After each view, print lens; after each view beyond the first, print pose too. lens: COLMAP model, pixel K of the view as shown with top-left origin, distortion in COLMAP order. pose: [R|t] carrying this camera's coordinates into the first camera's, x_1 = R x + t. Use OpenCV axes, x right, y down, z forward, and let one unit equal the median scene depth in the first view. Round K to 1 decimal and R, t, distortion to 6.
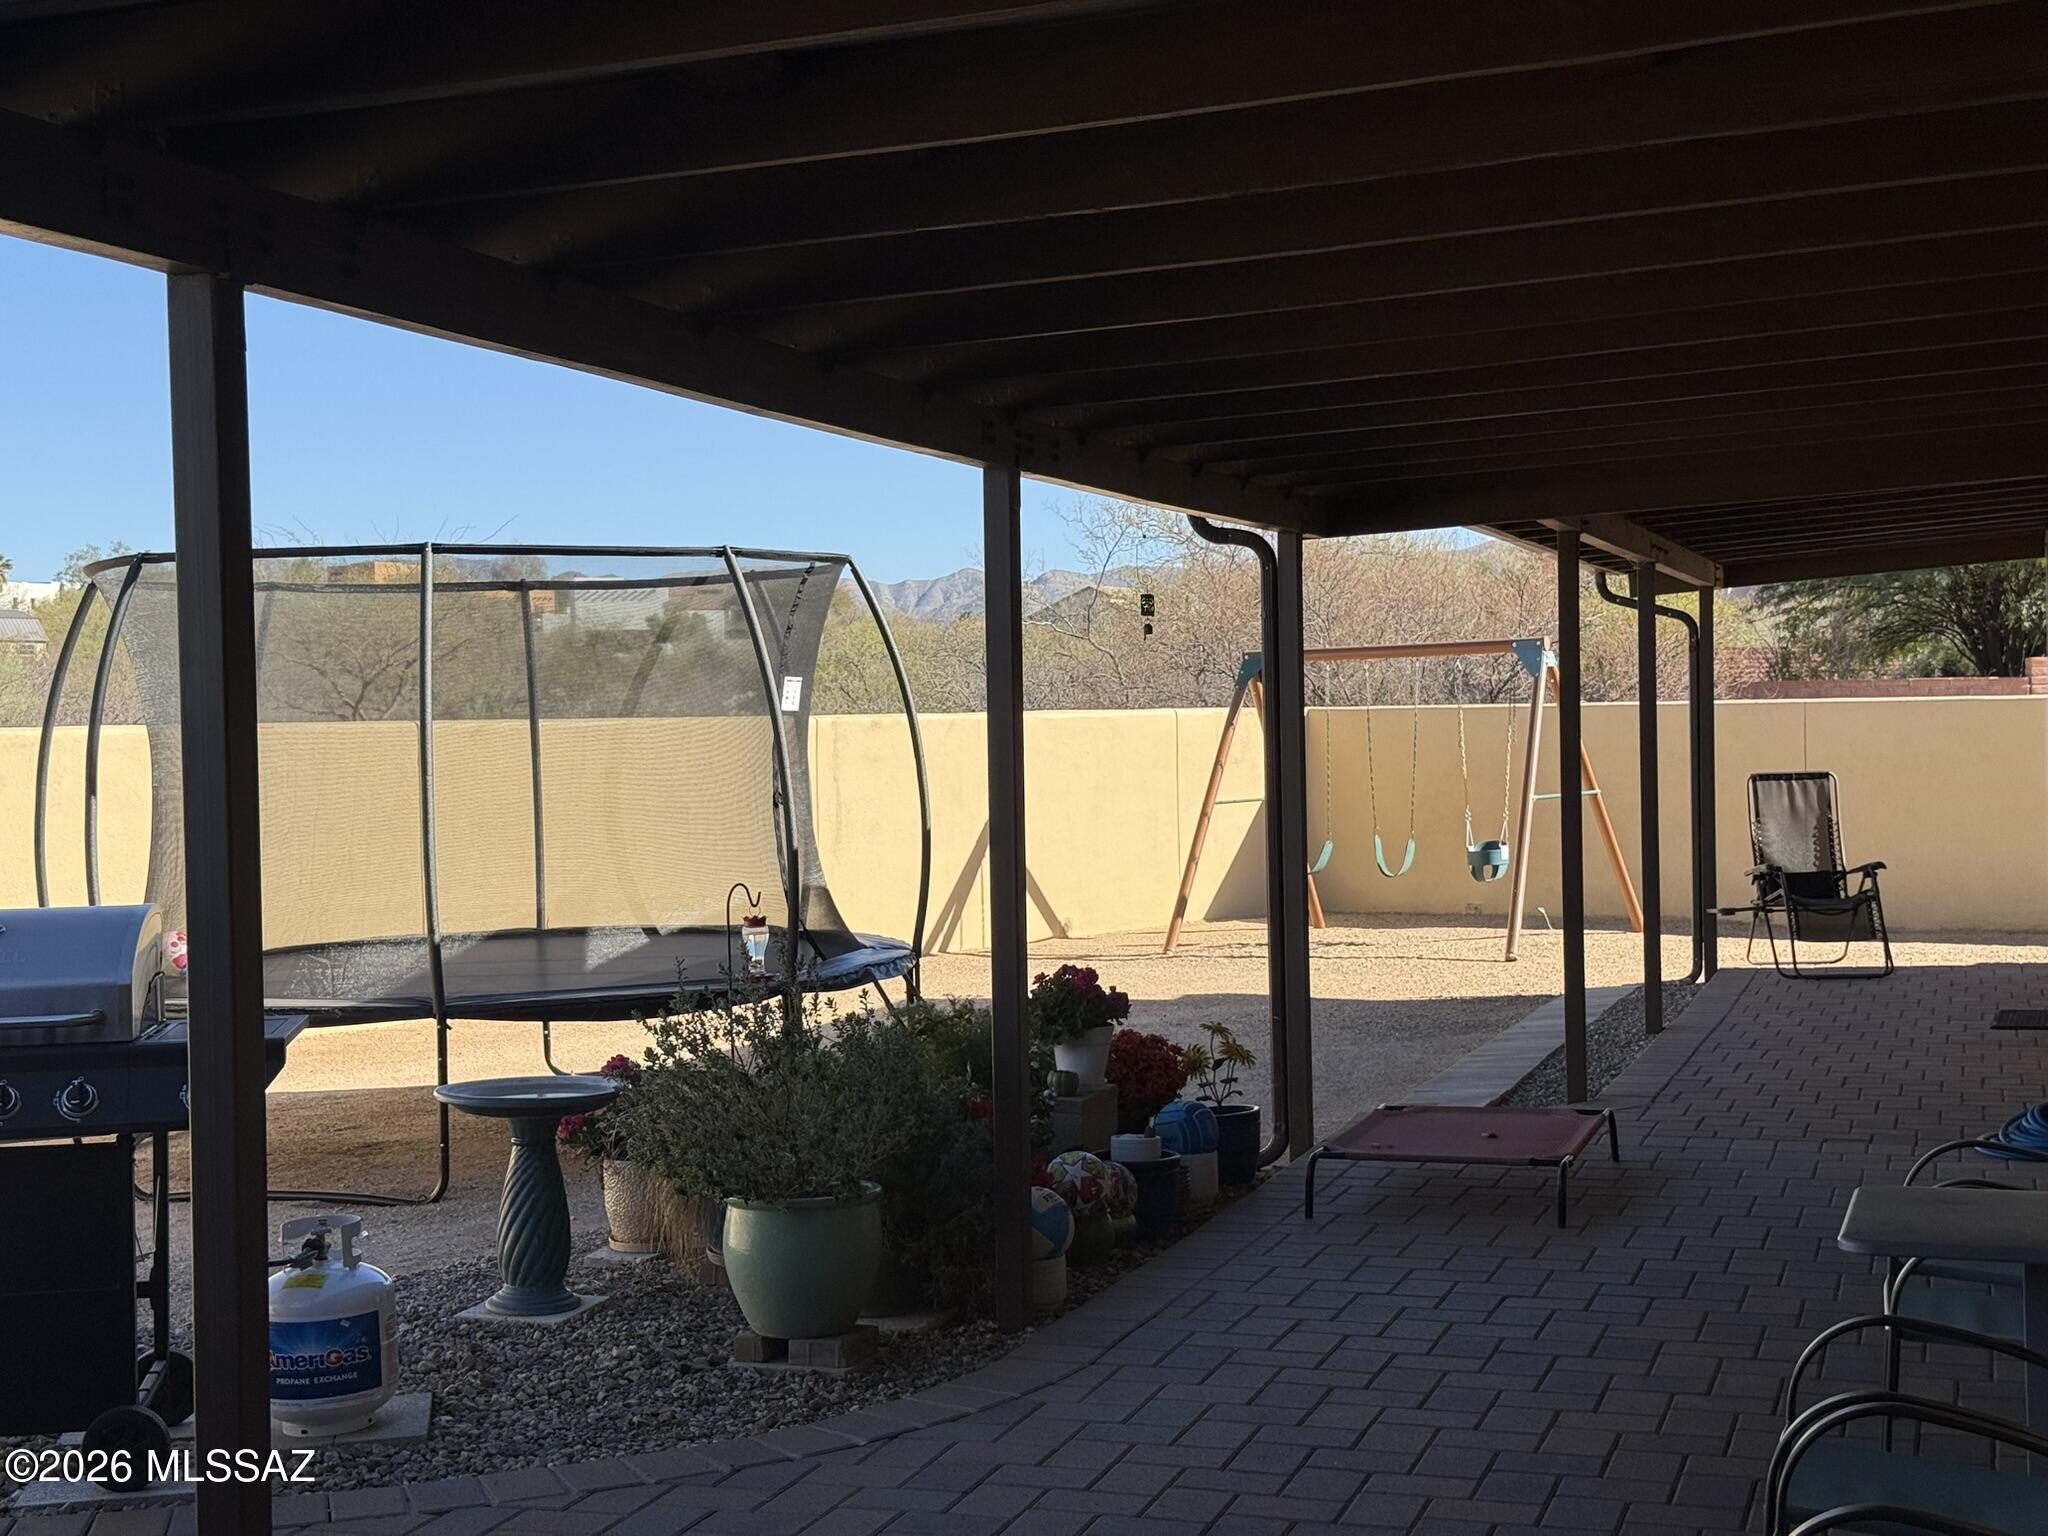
lens RADIAL K [[2841.3, 0, 1024.0], [0, 2841.3, 768.0], [0, 0, 1]] dist [0.172625, -0.007233]
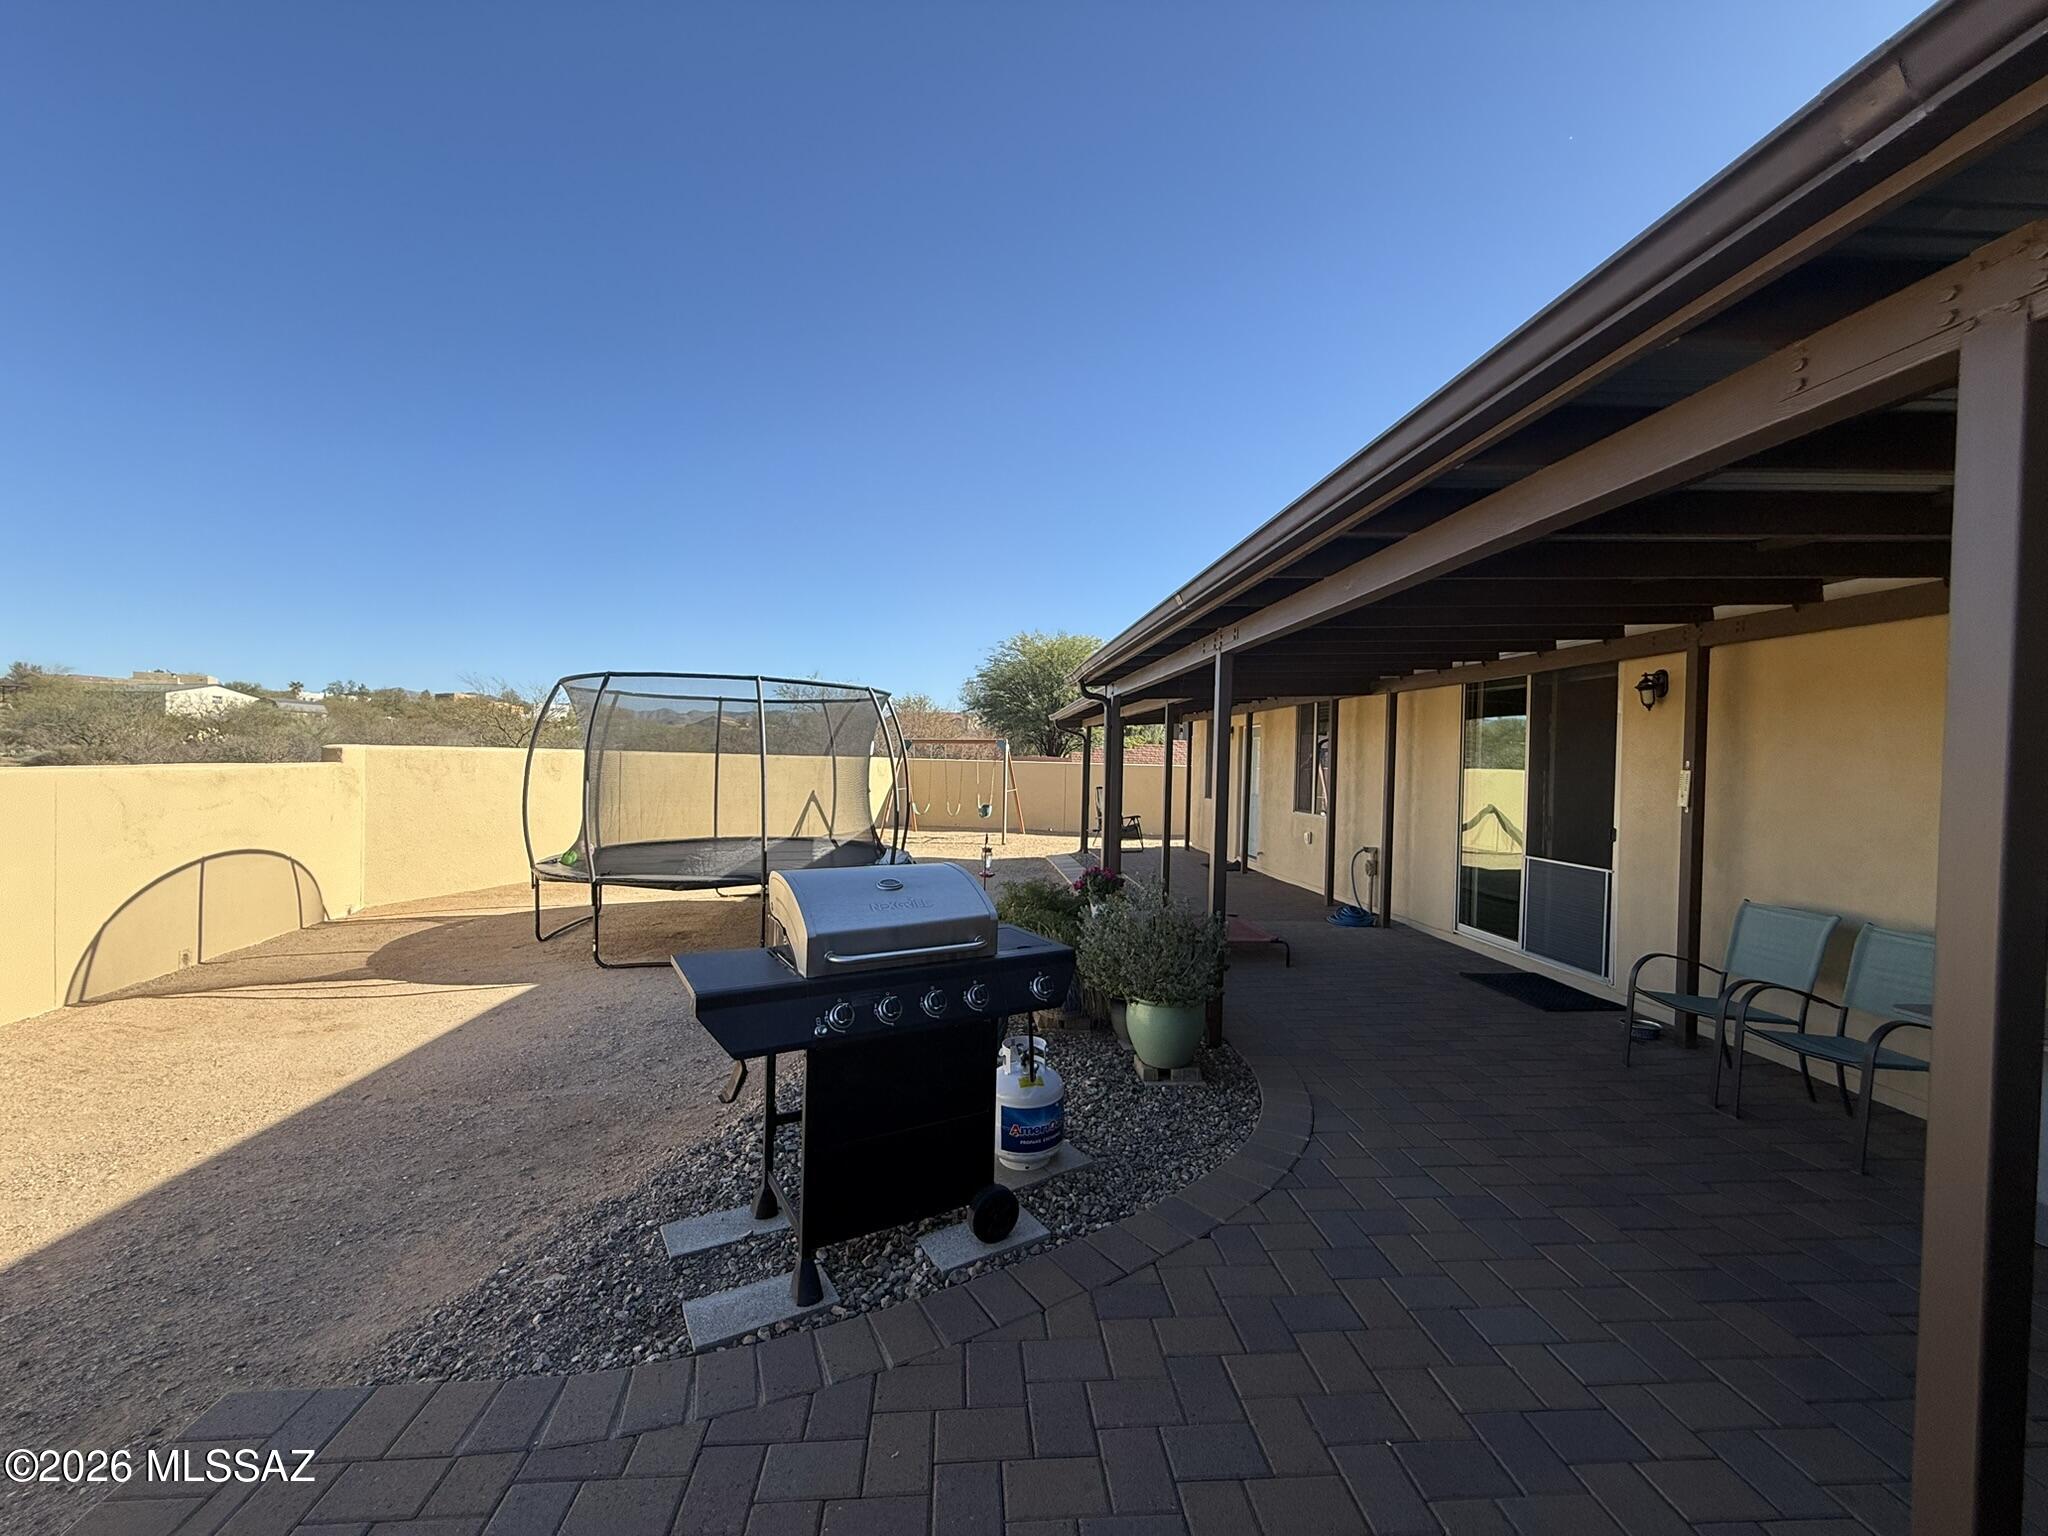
lens RADIAL K [[816.0, 0, 1019.9], [0, 816.0, 770.3], [0, 0, 1]] dist [0.000098, -0.000311]
pose [[0.922723, 0.034444, 0.383922, -0.237333], [-0.031456, 0.999406, -0.014060, -0.000883], [-0.384178, 0.000897, 0.923258, 0.290796]]
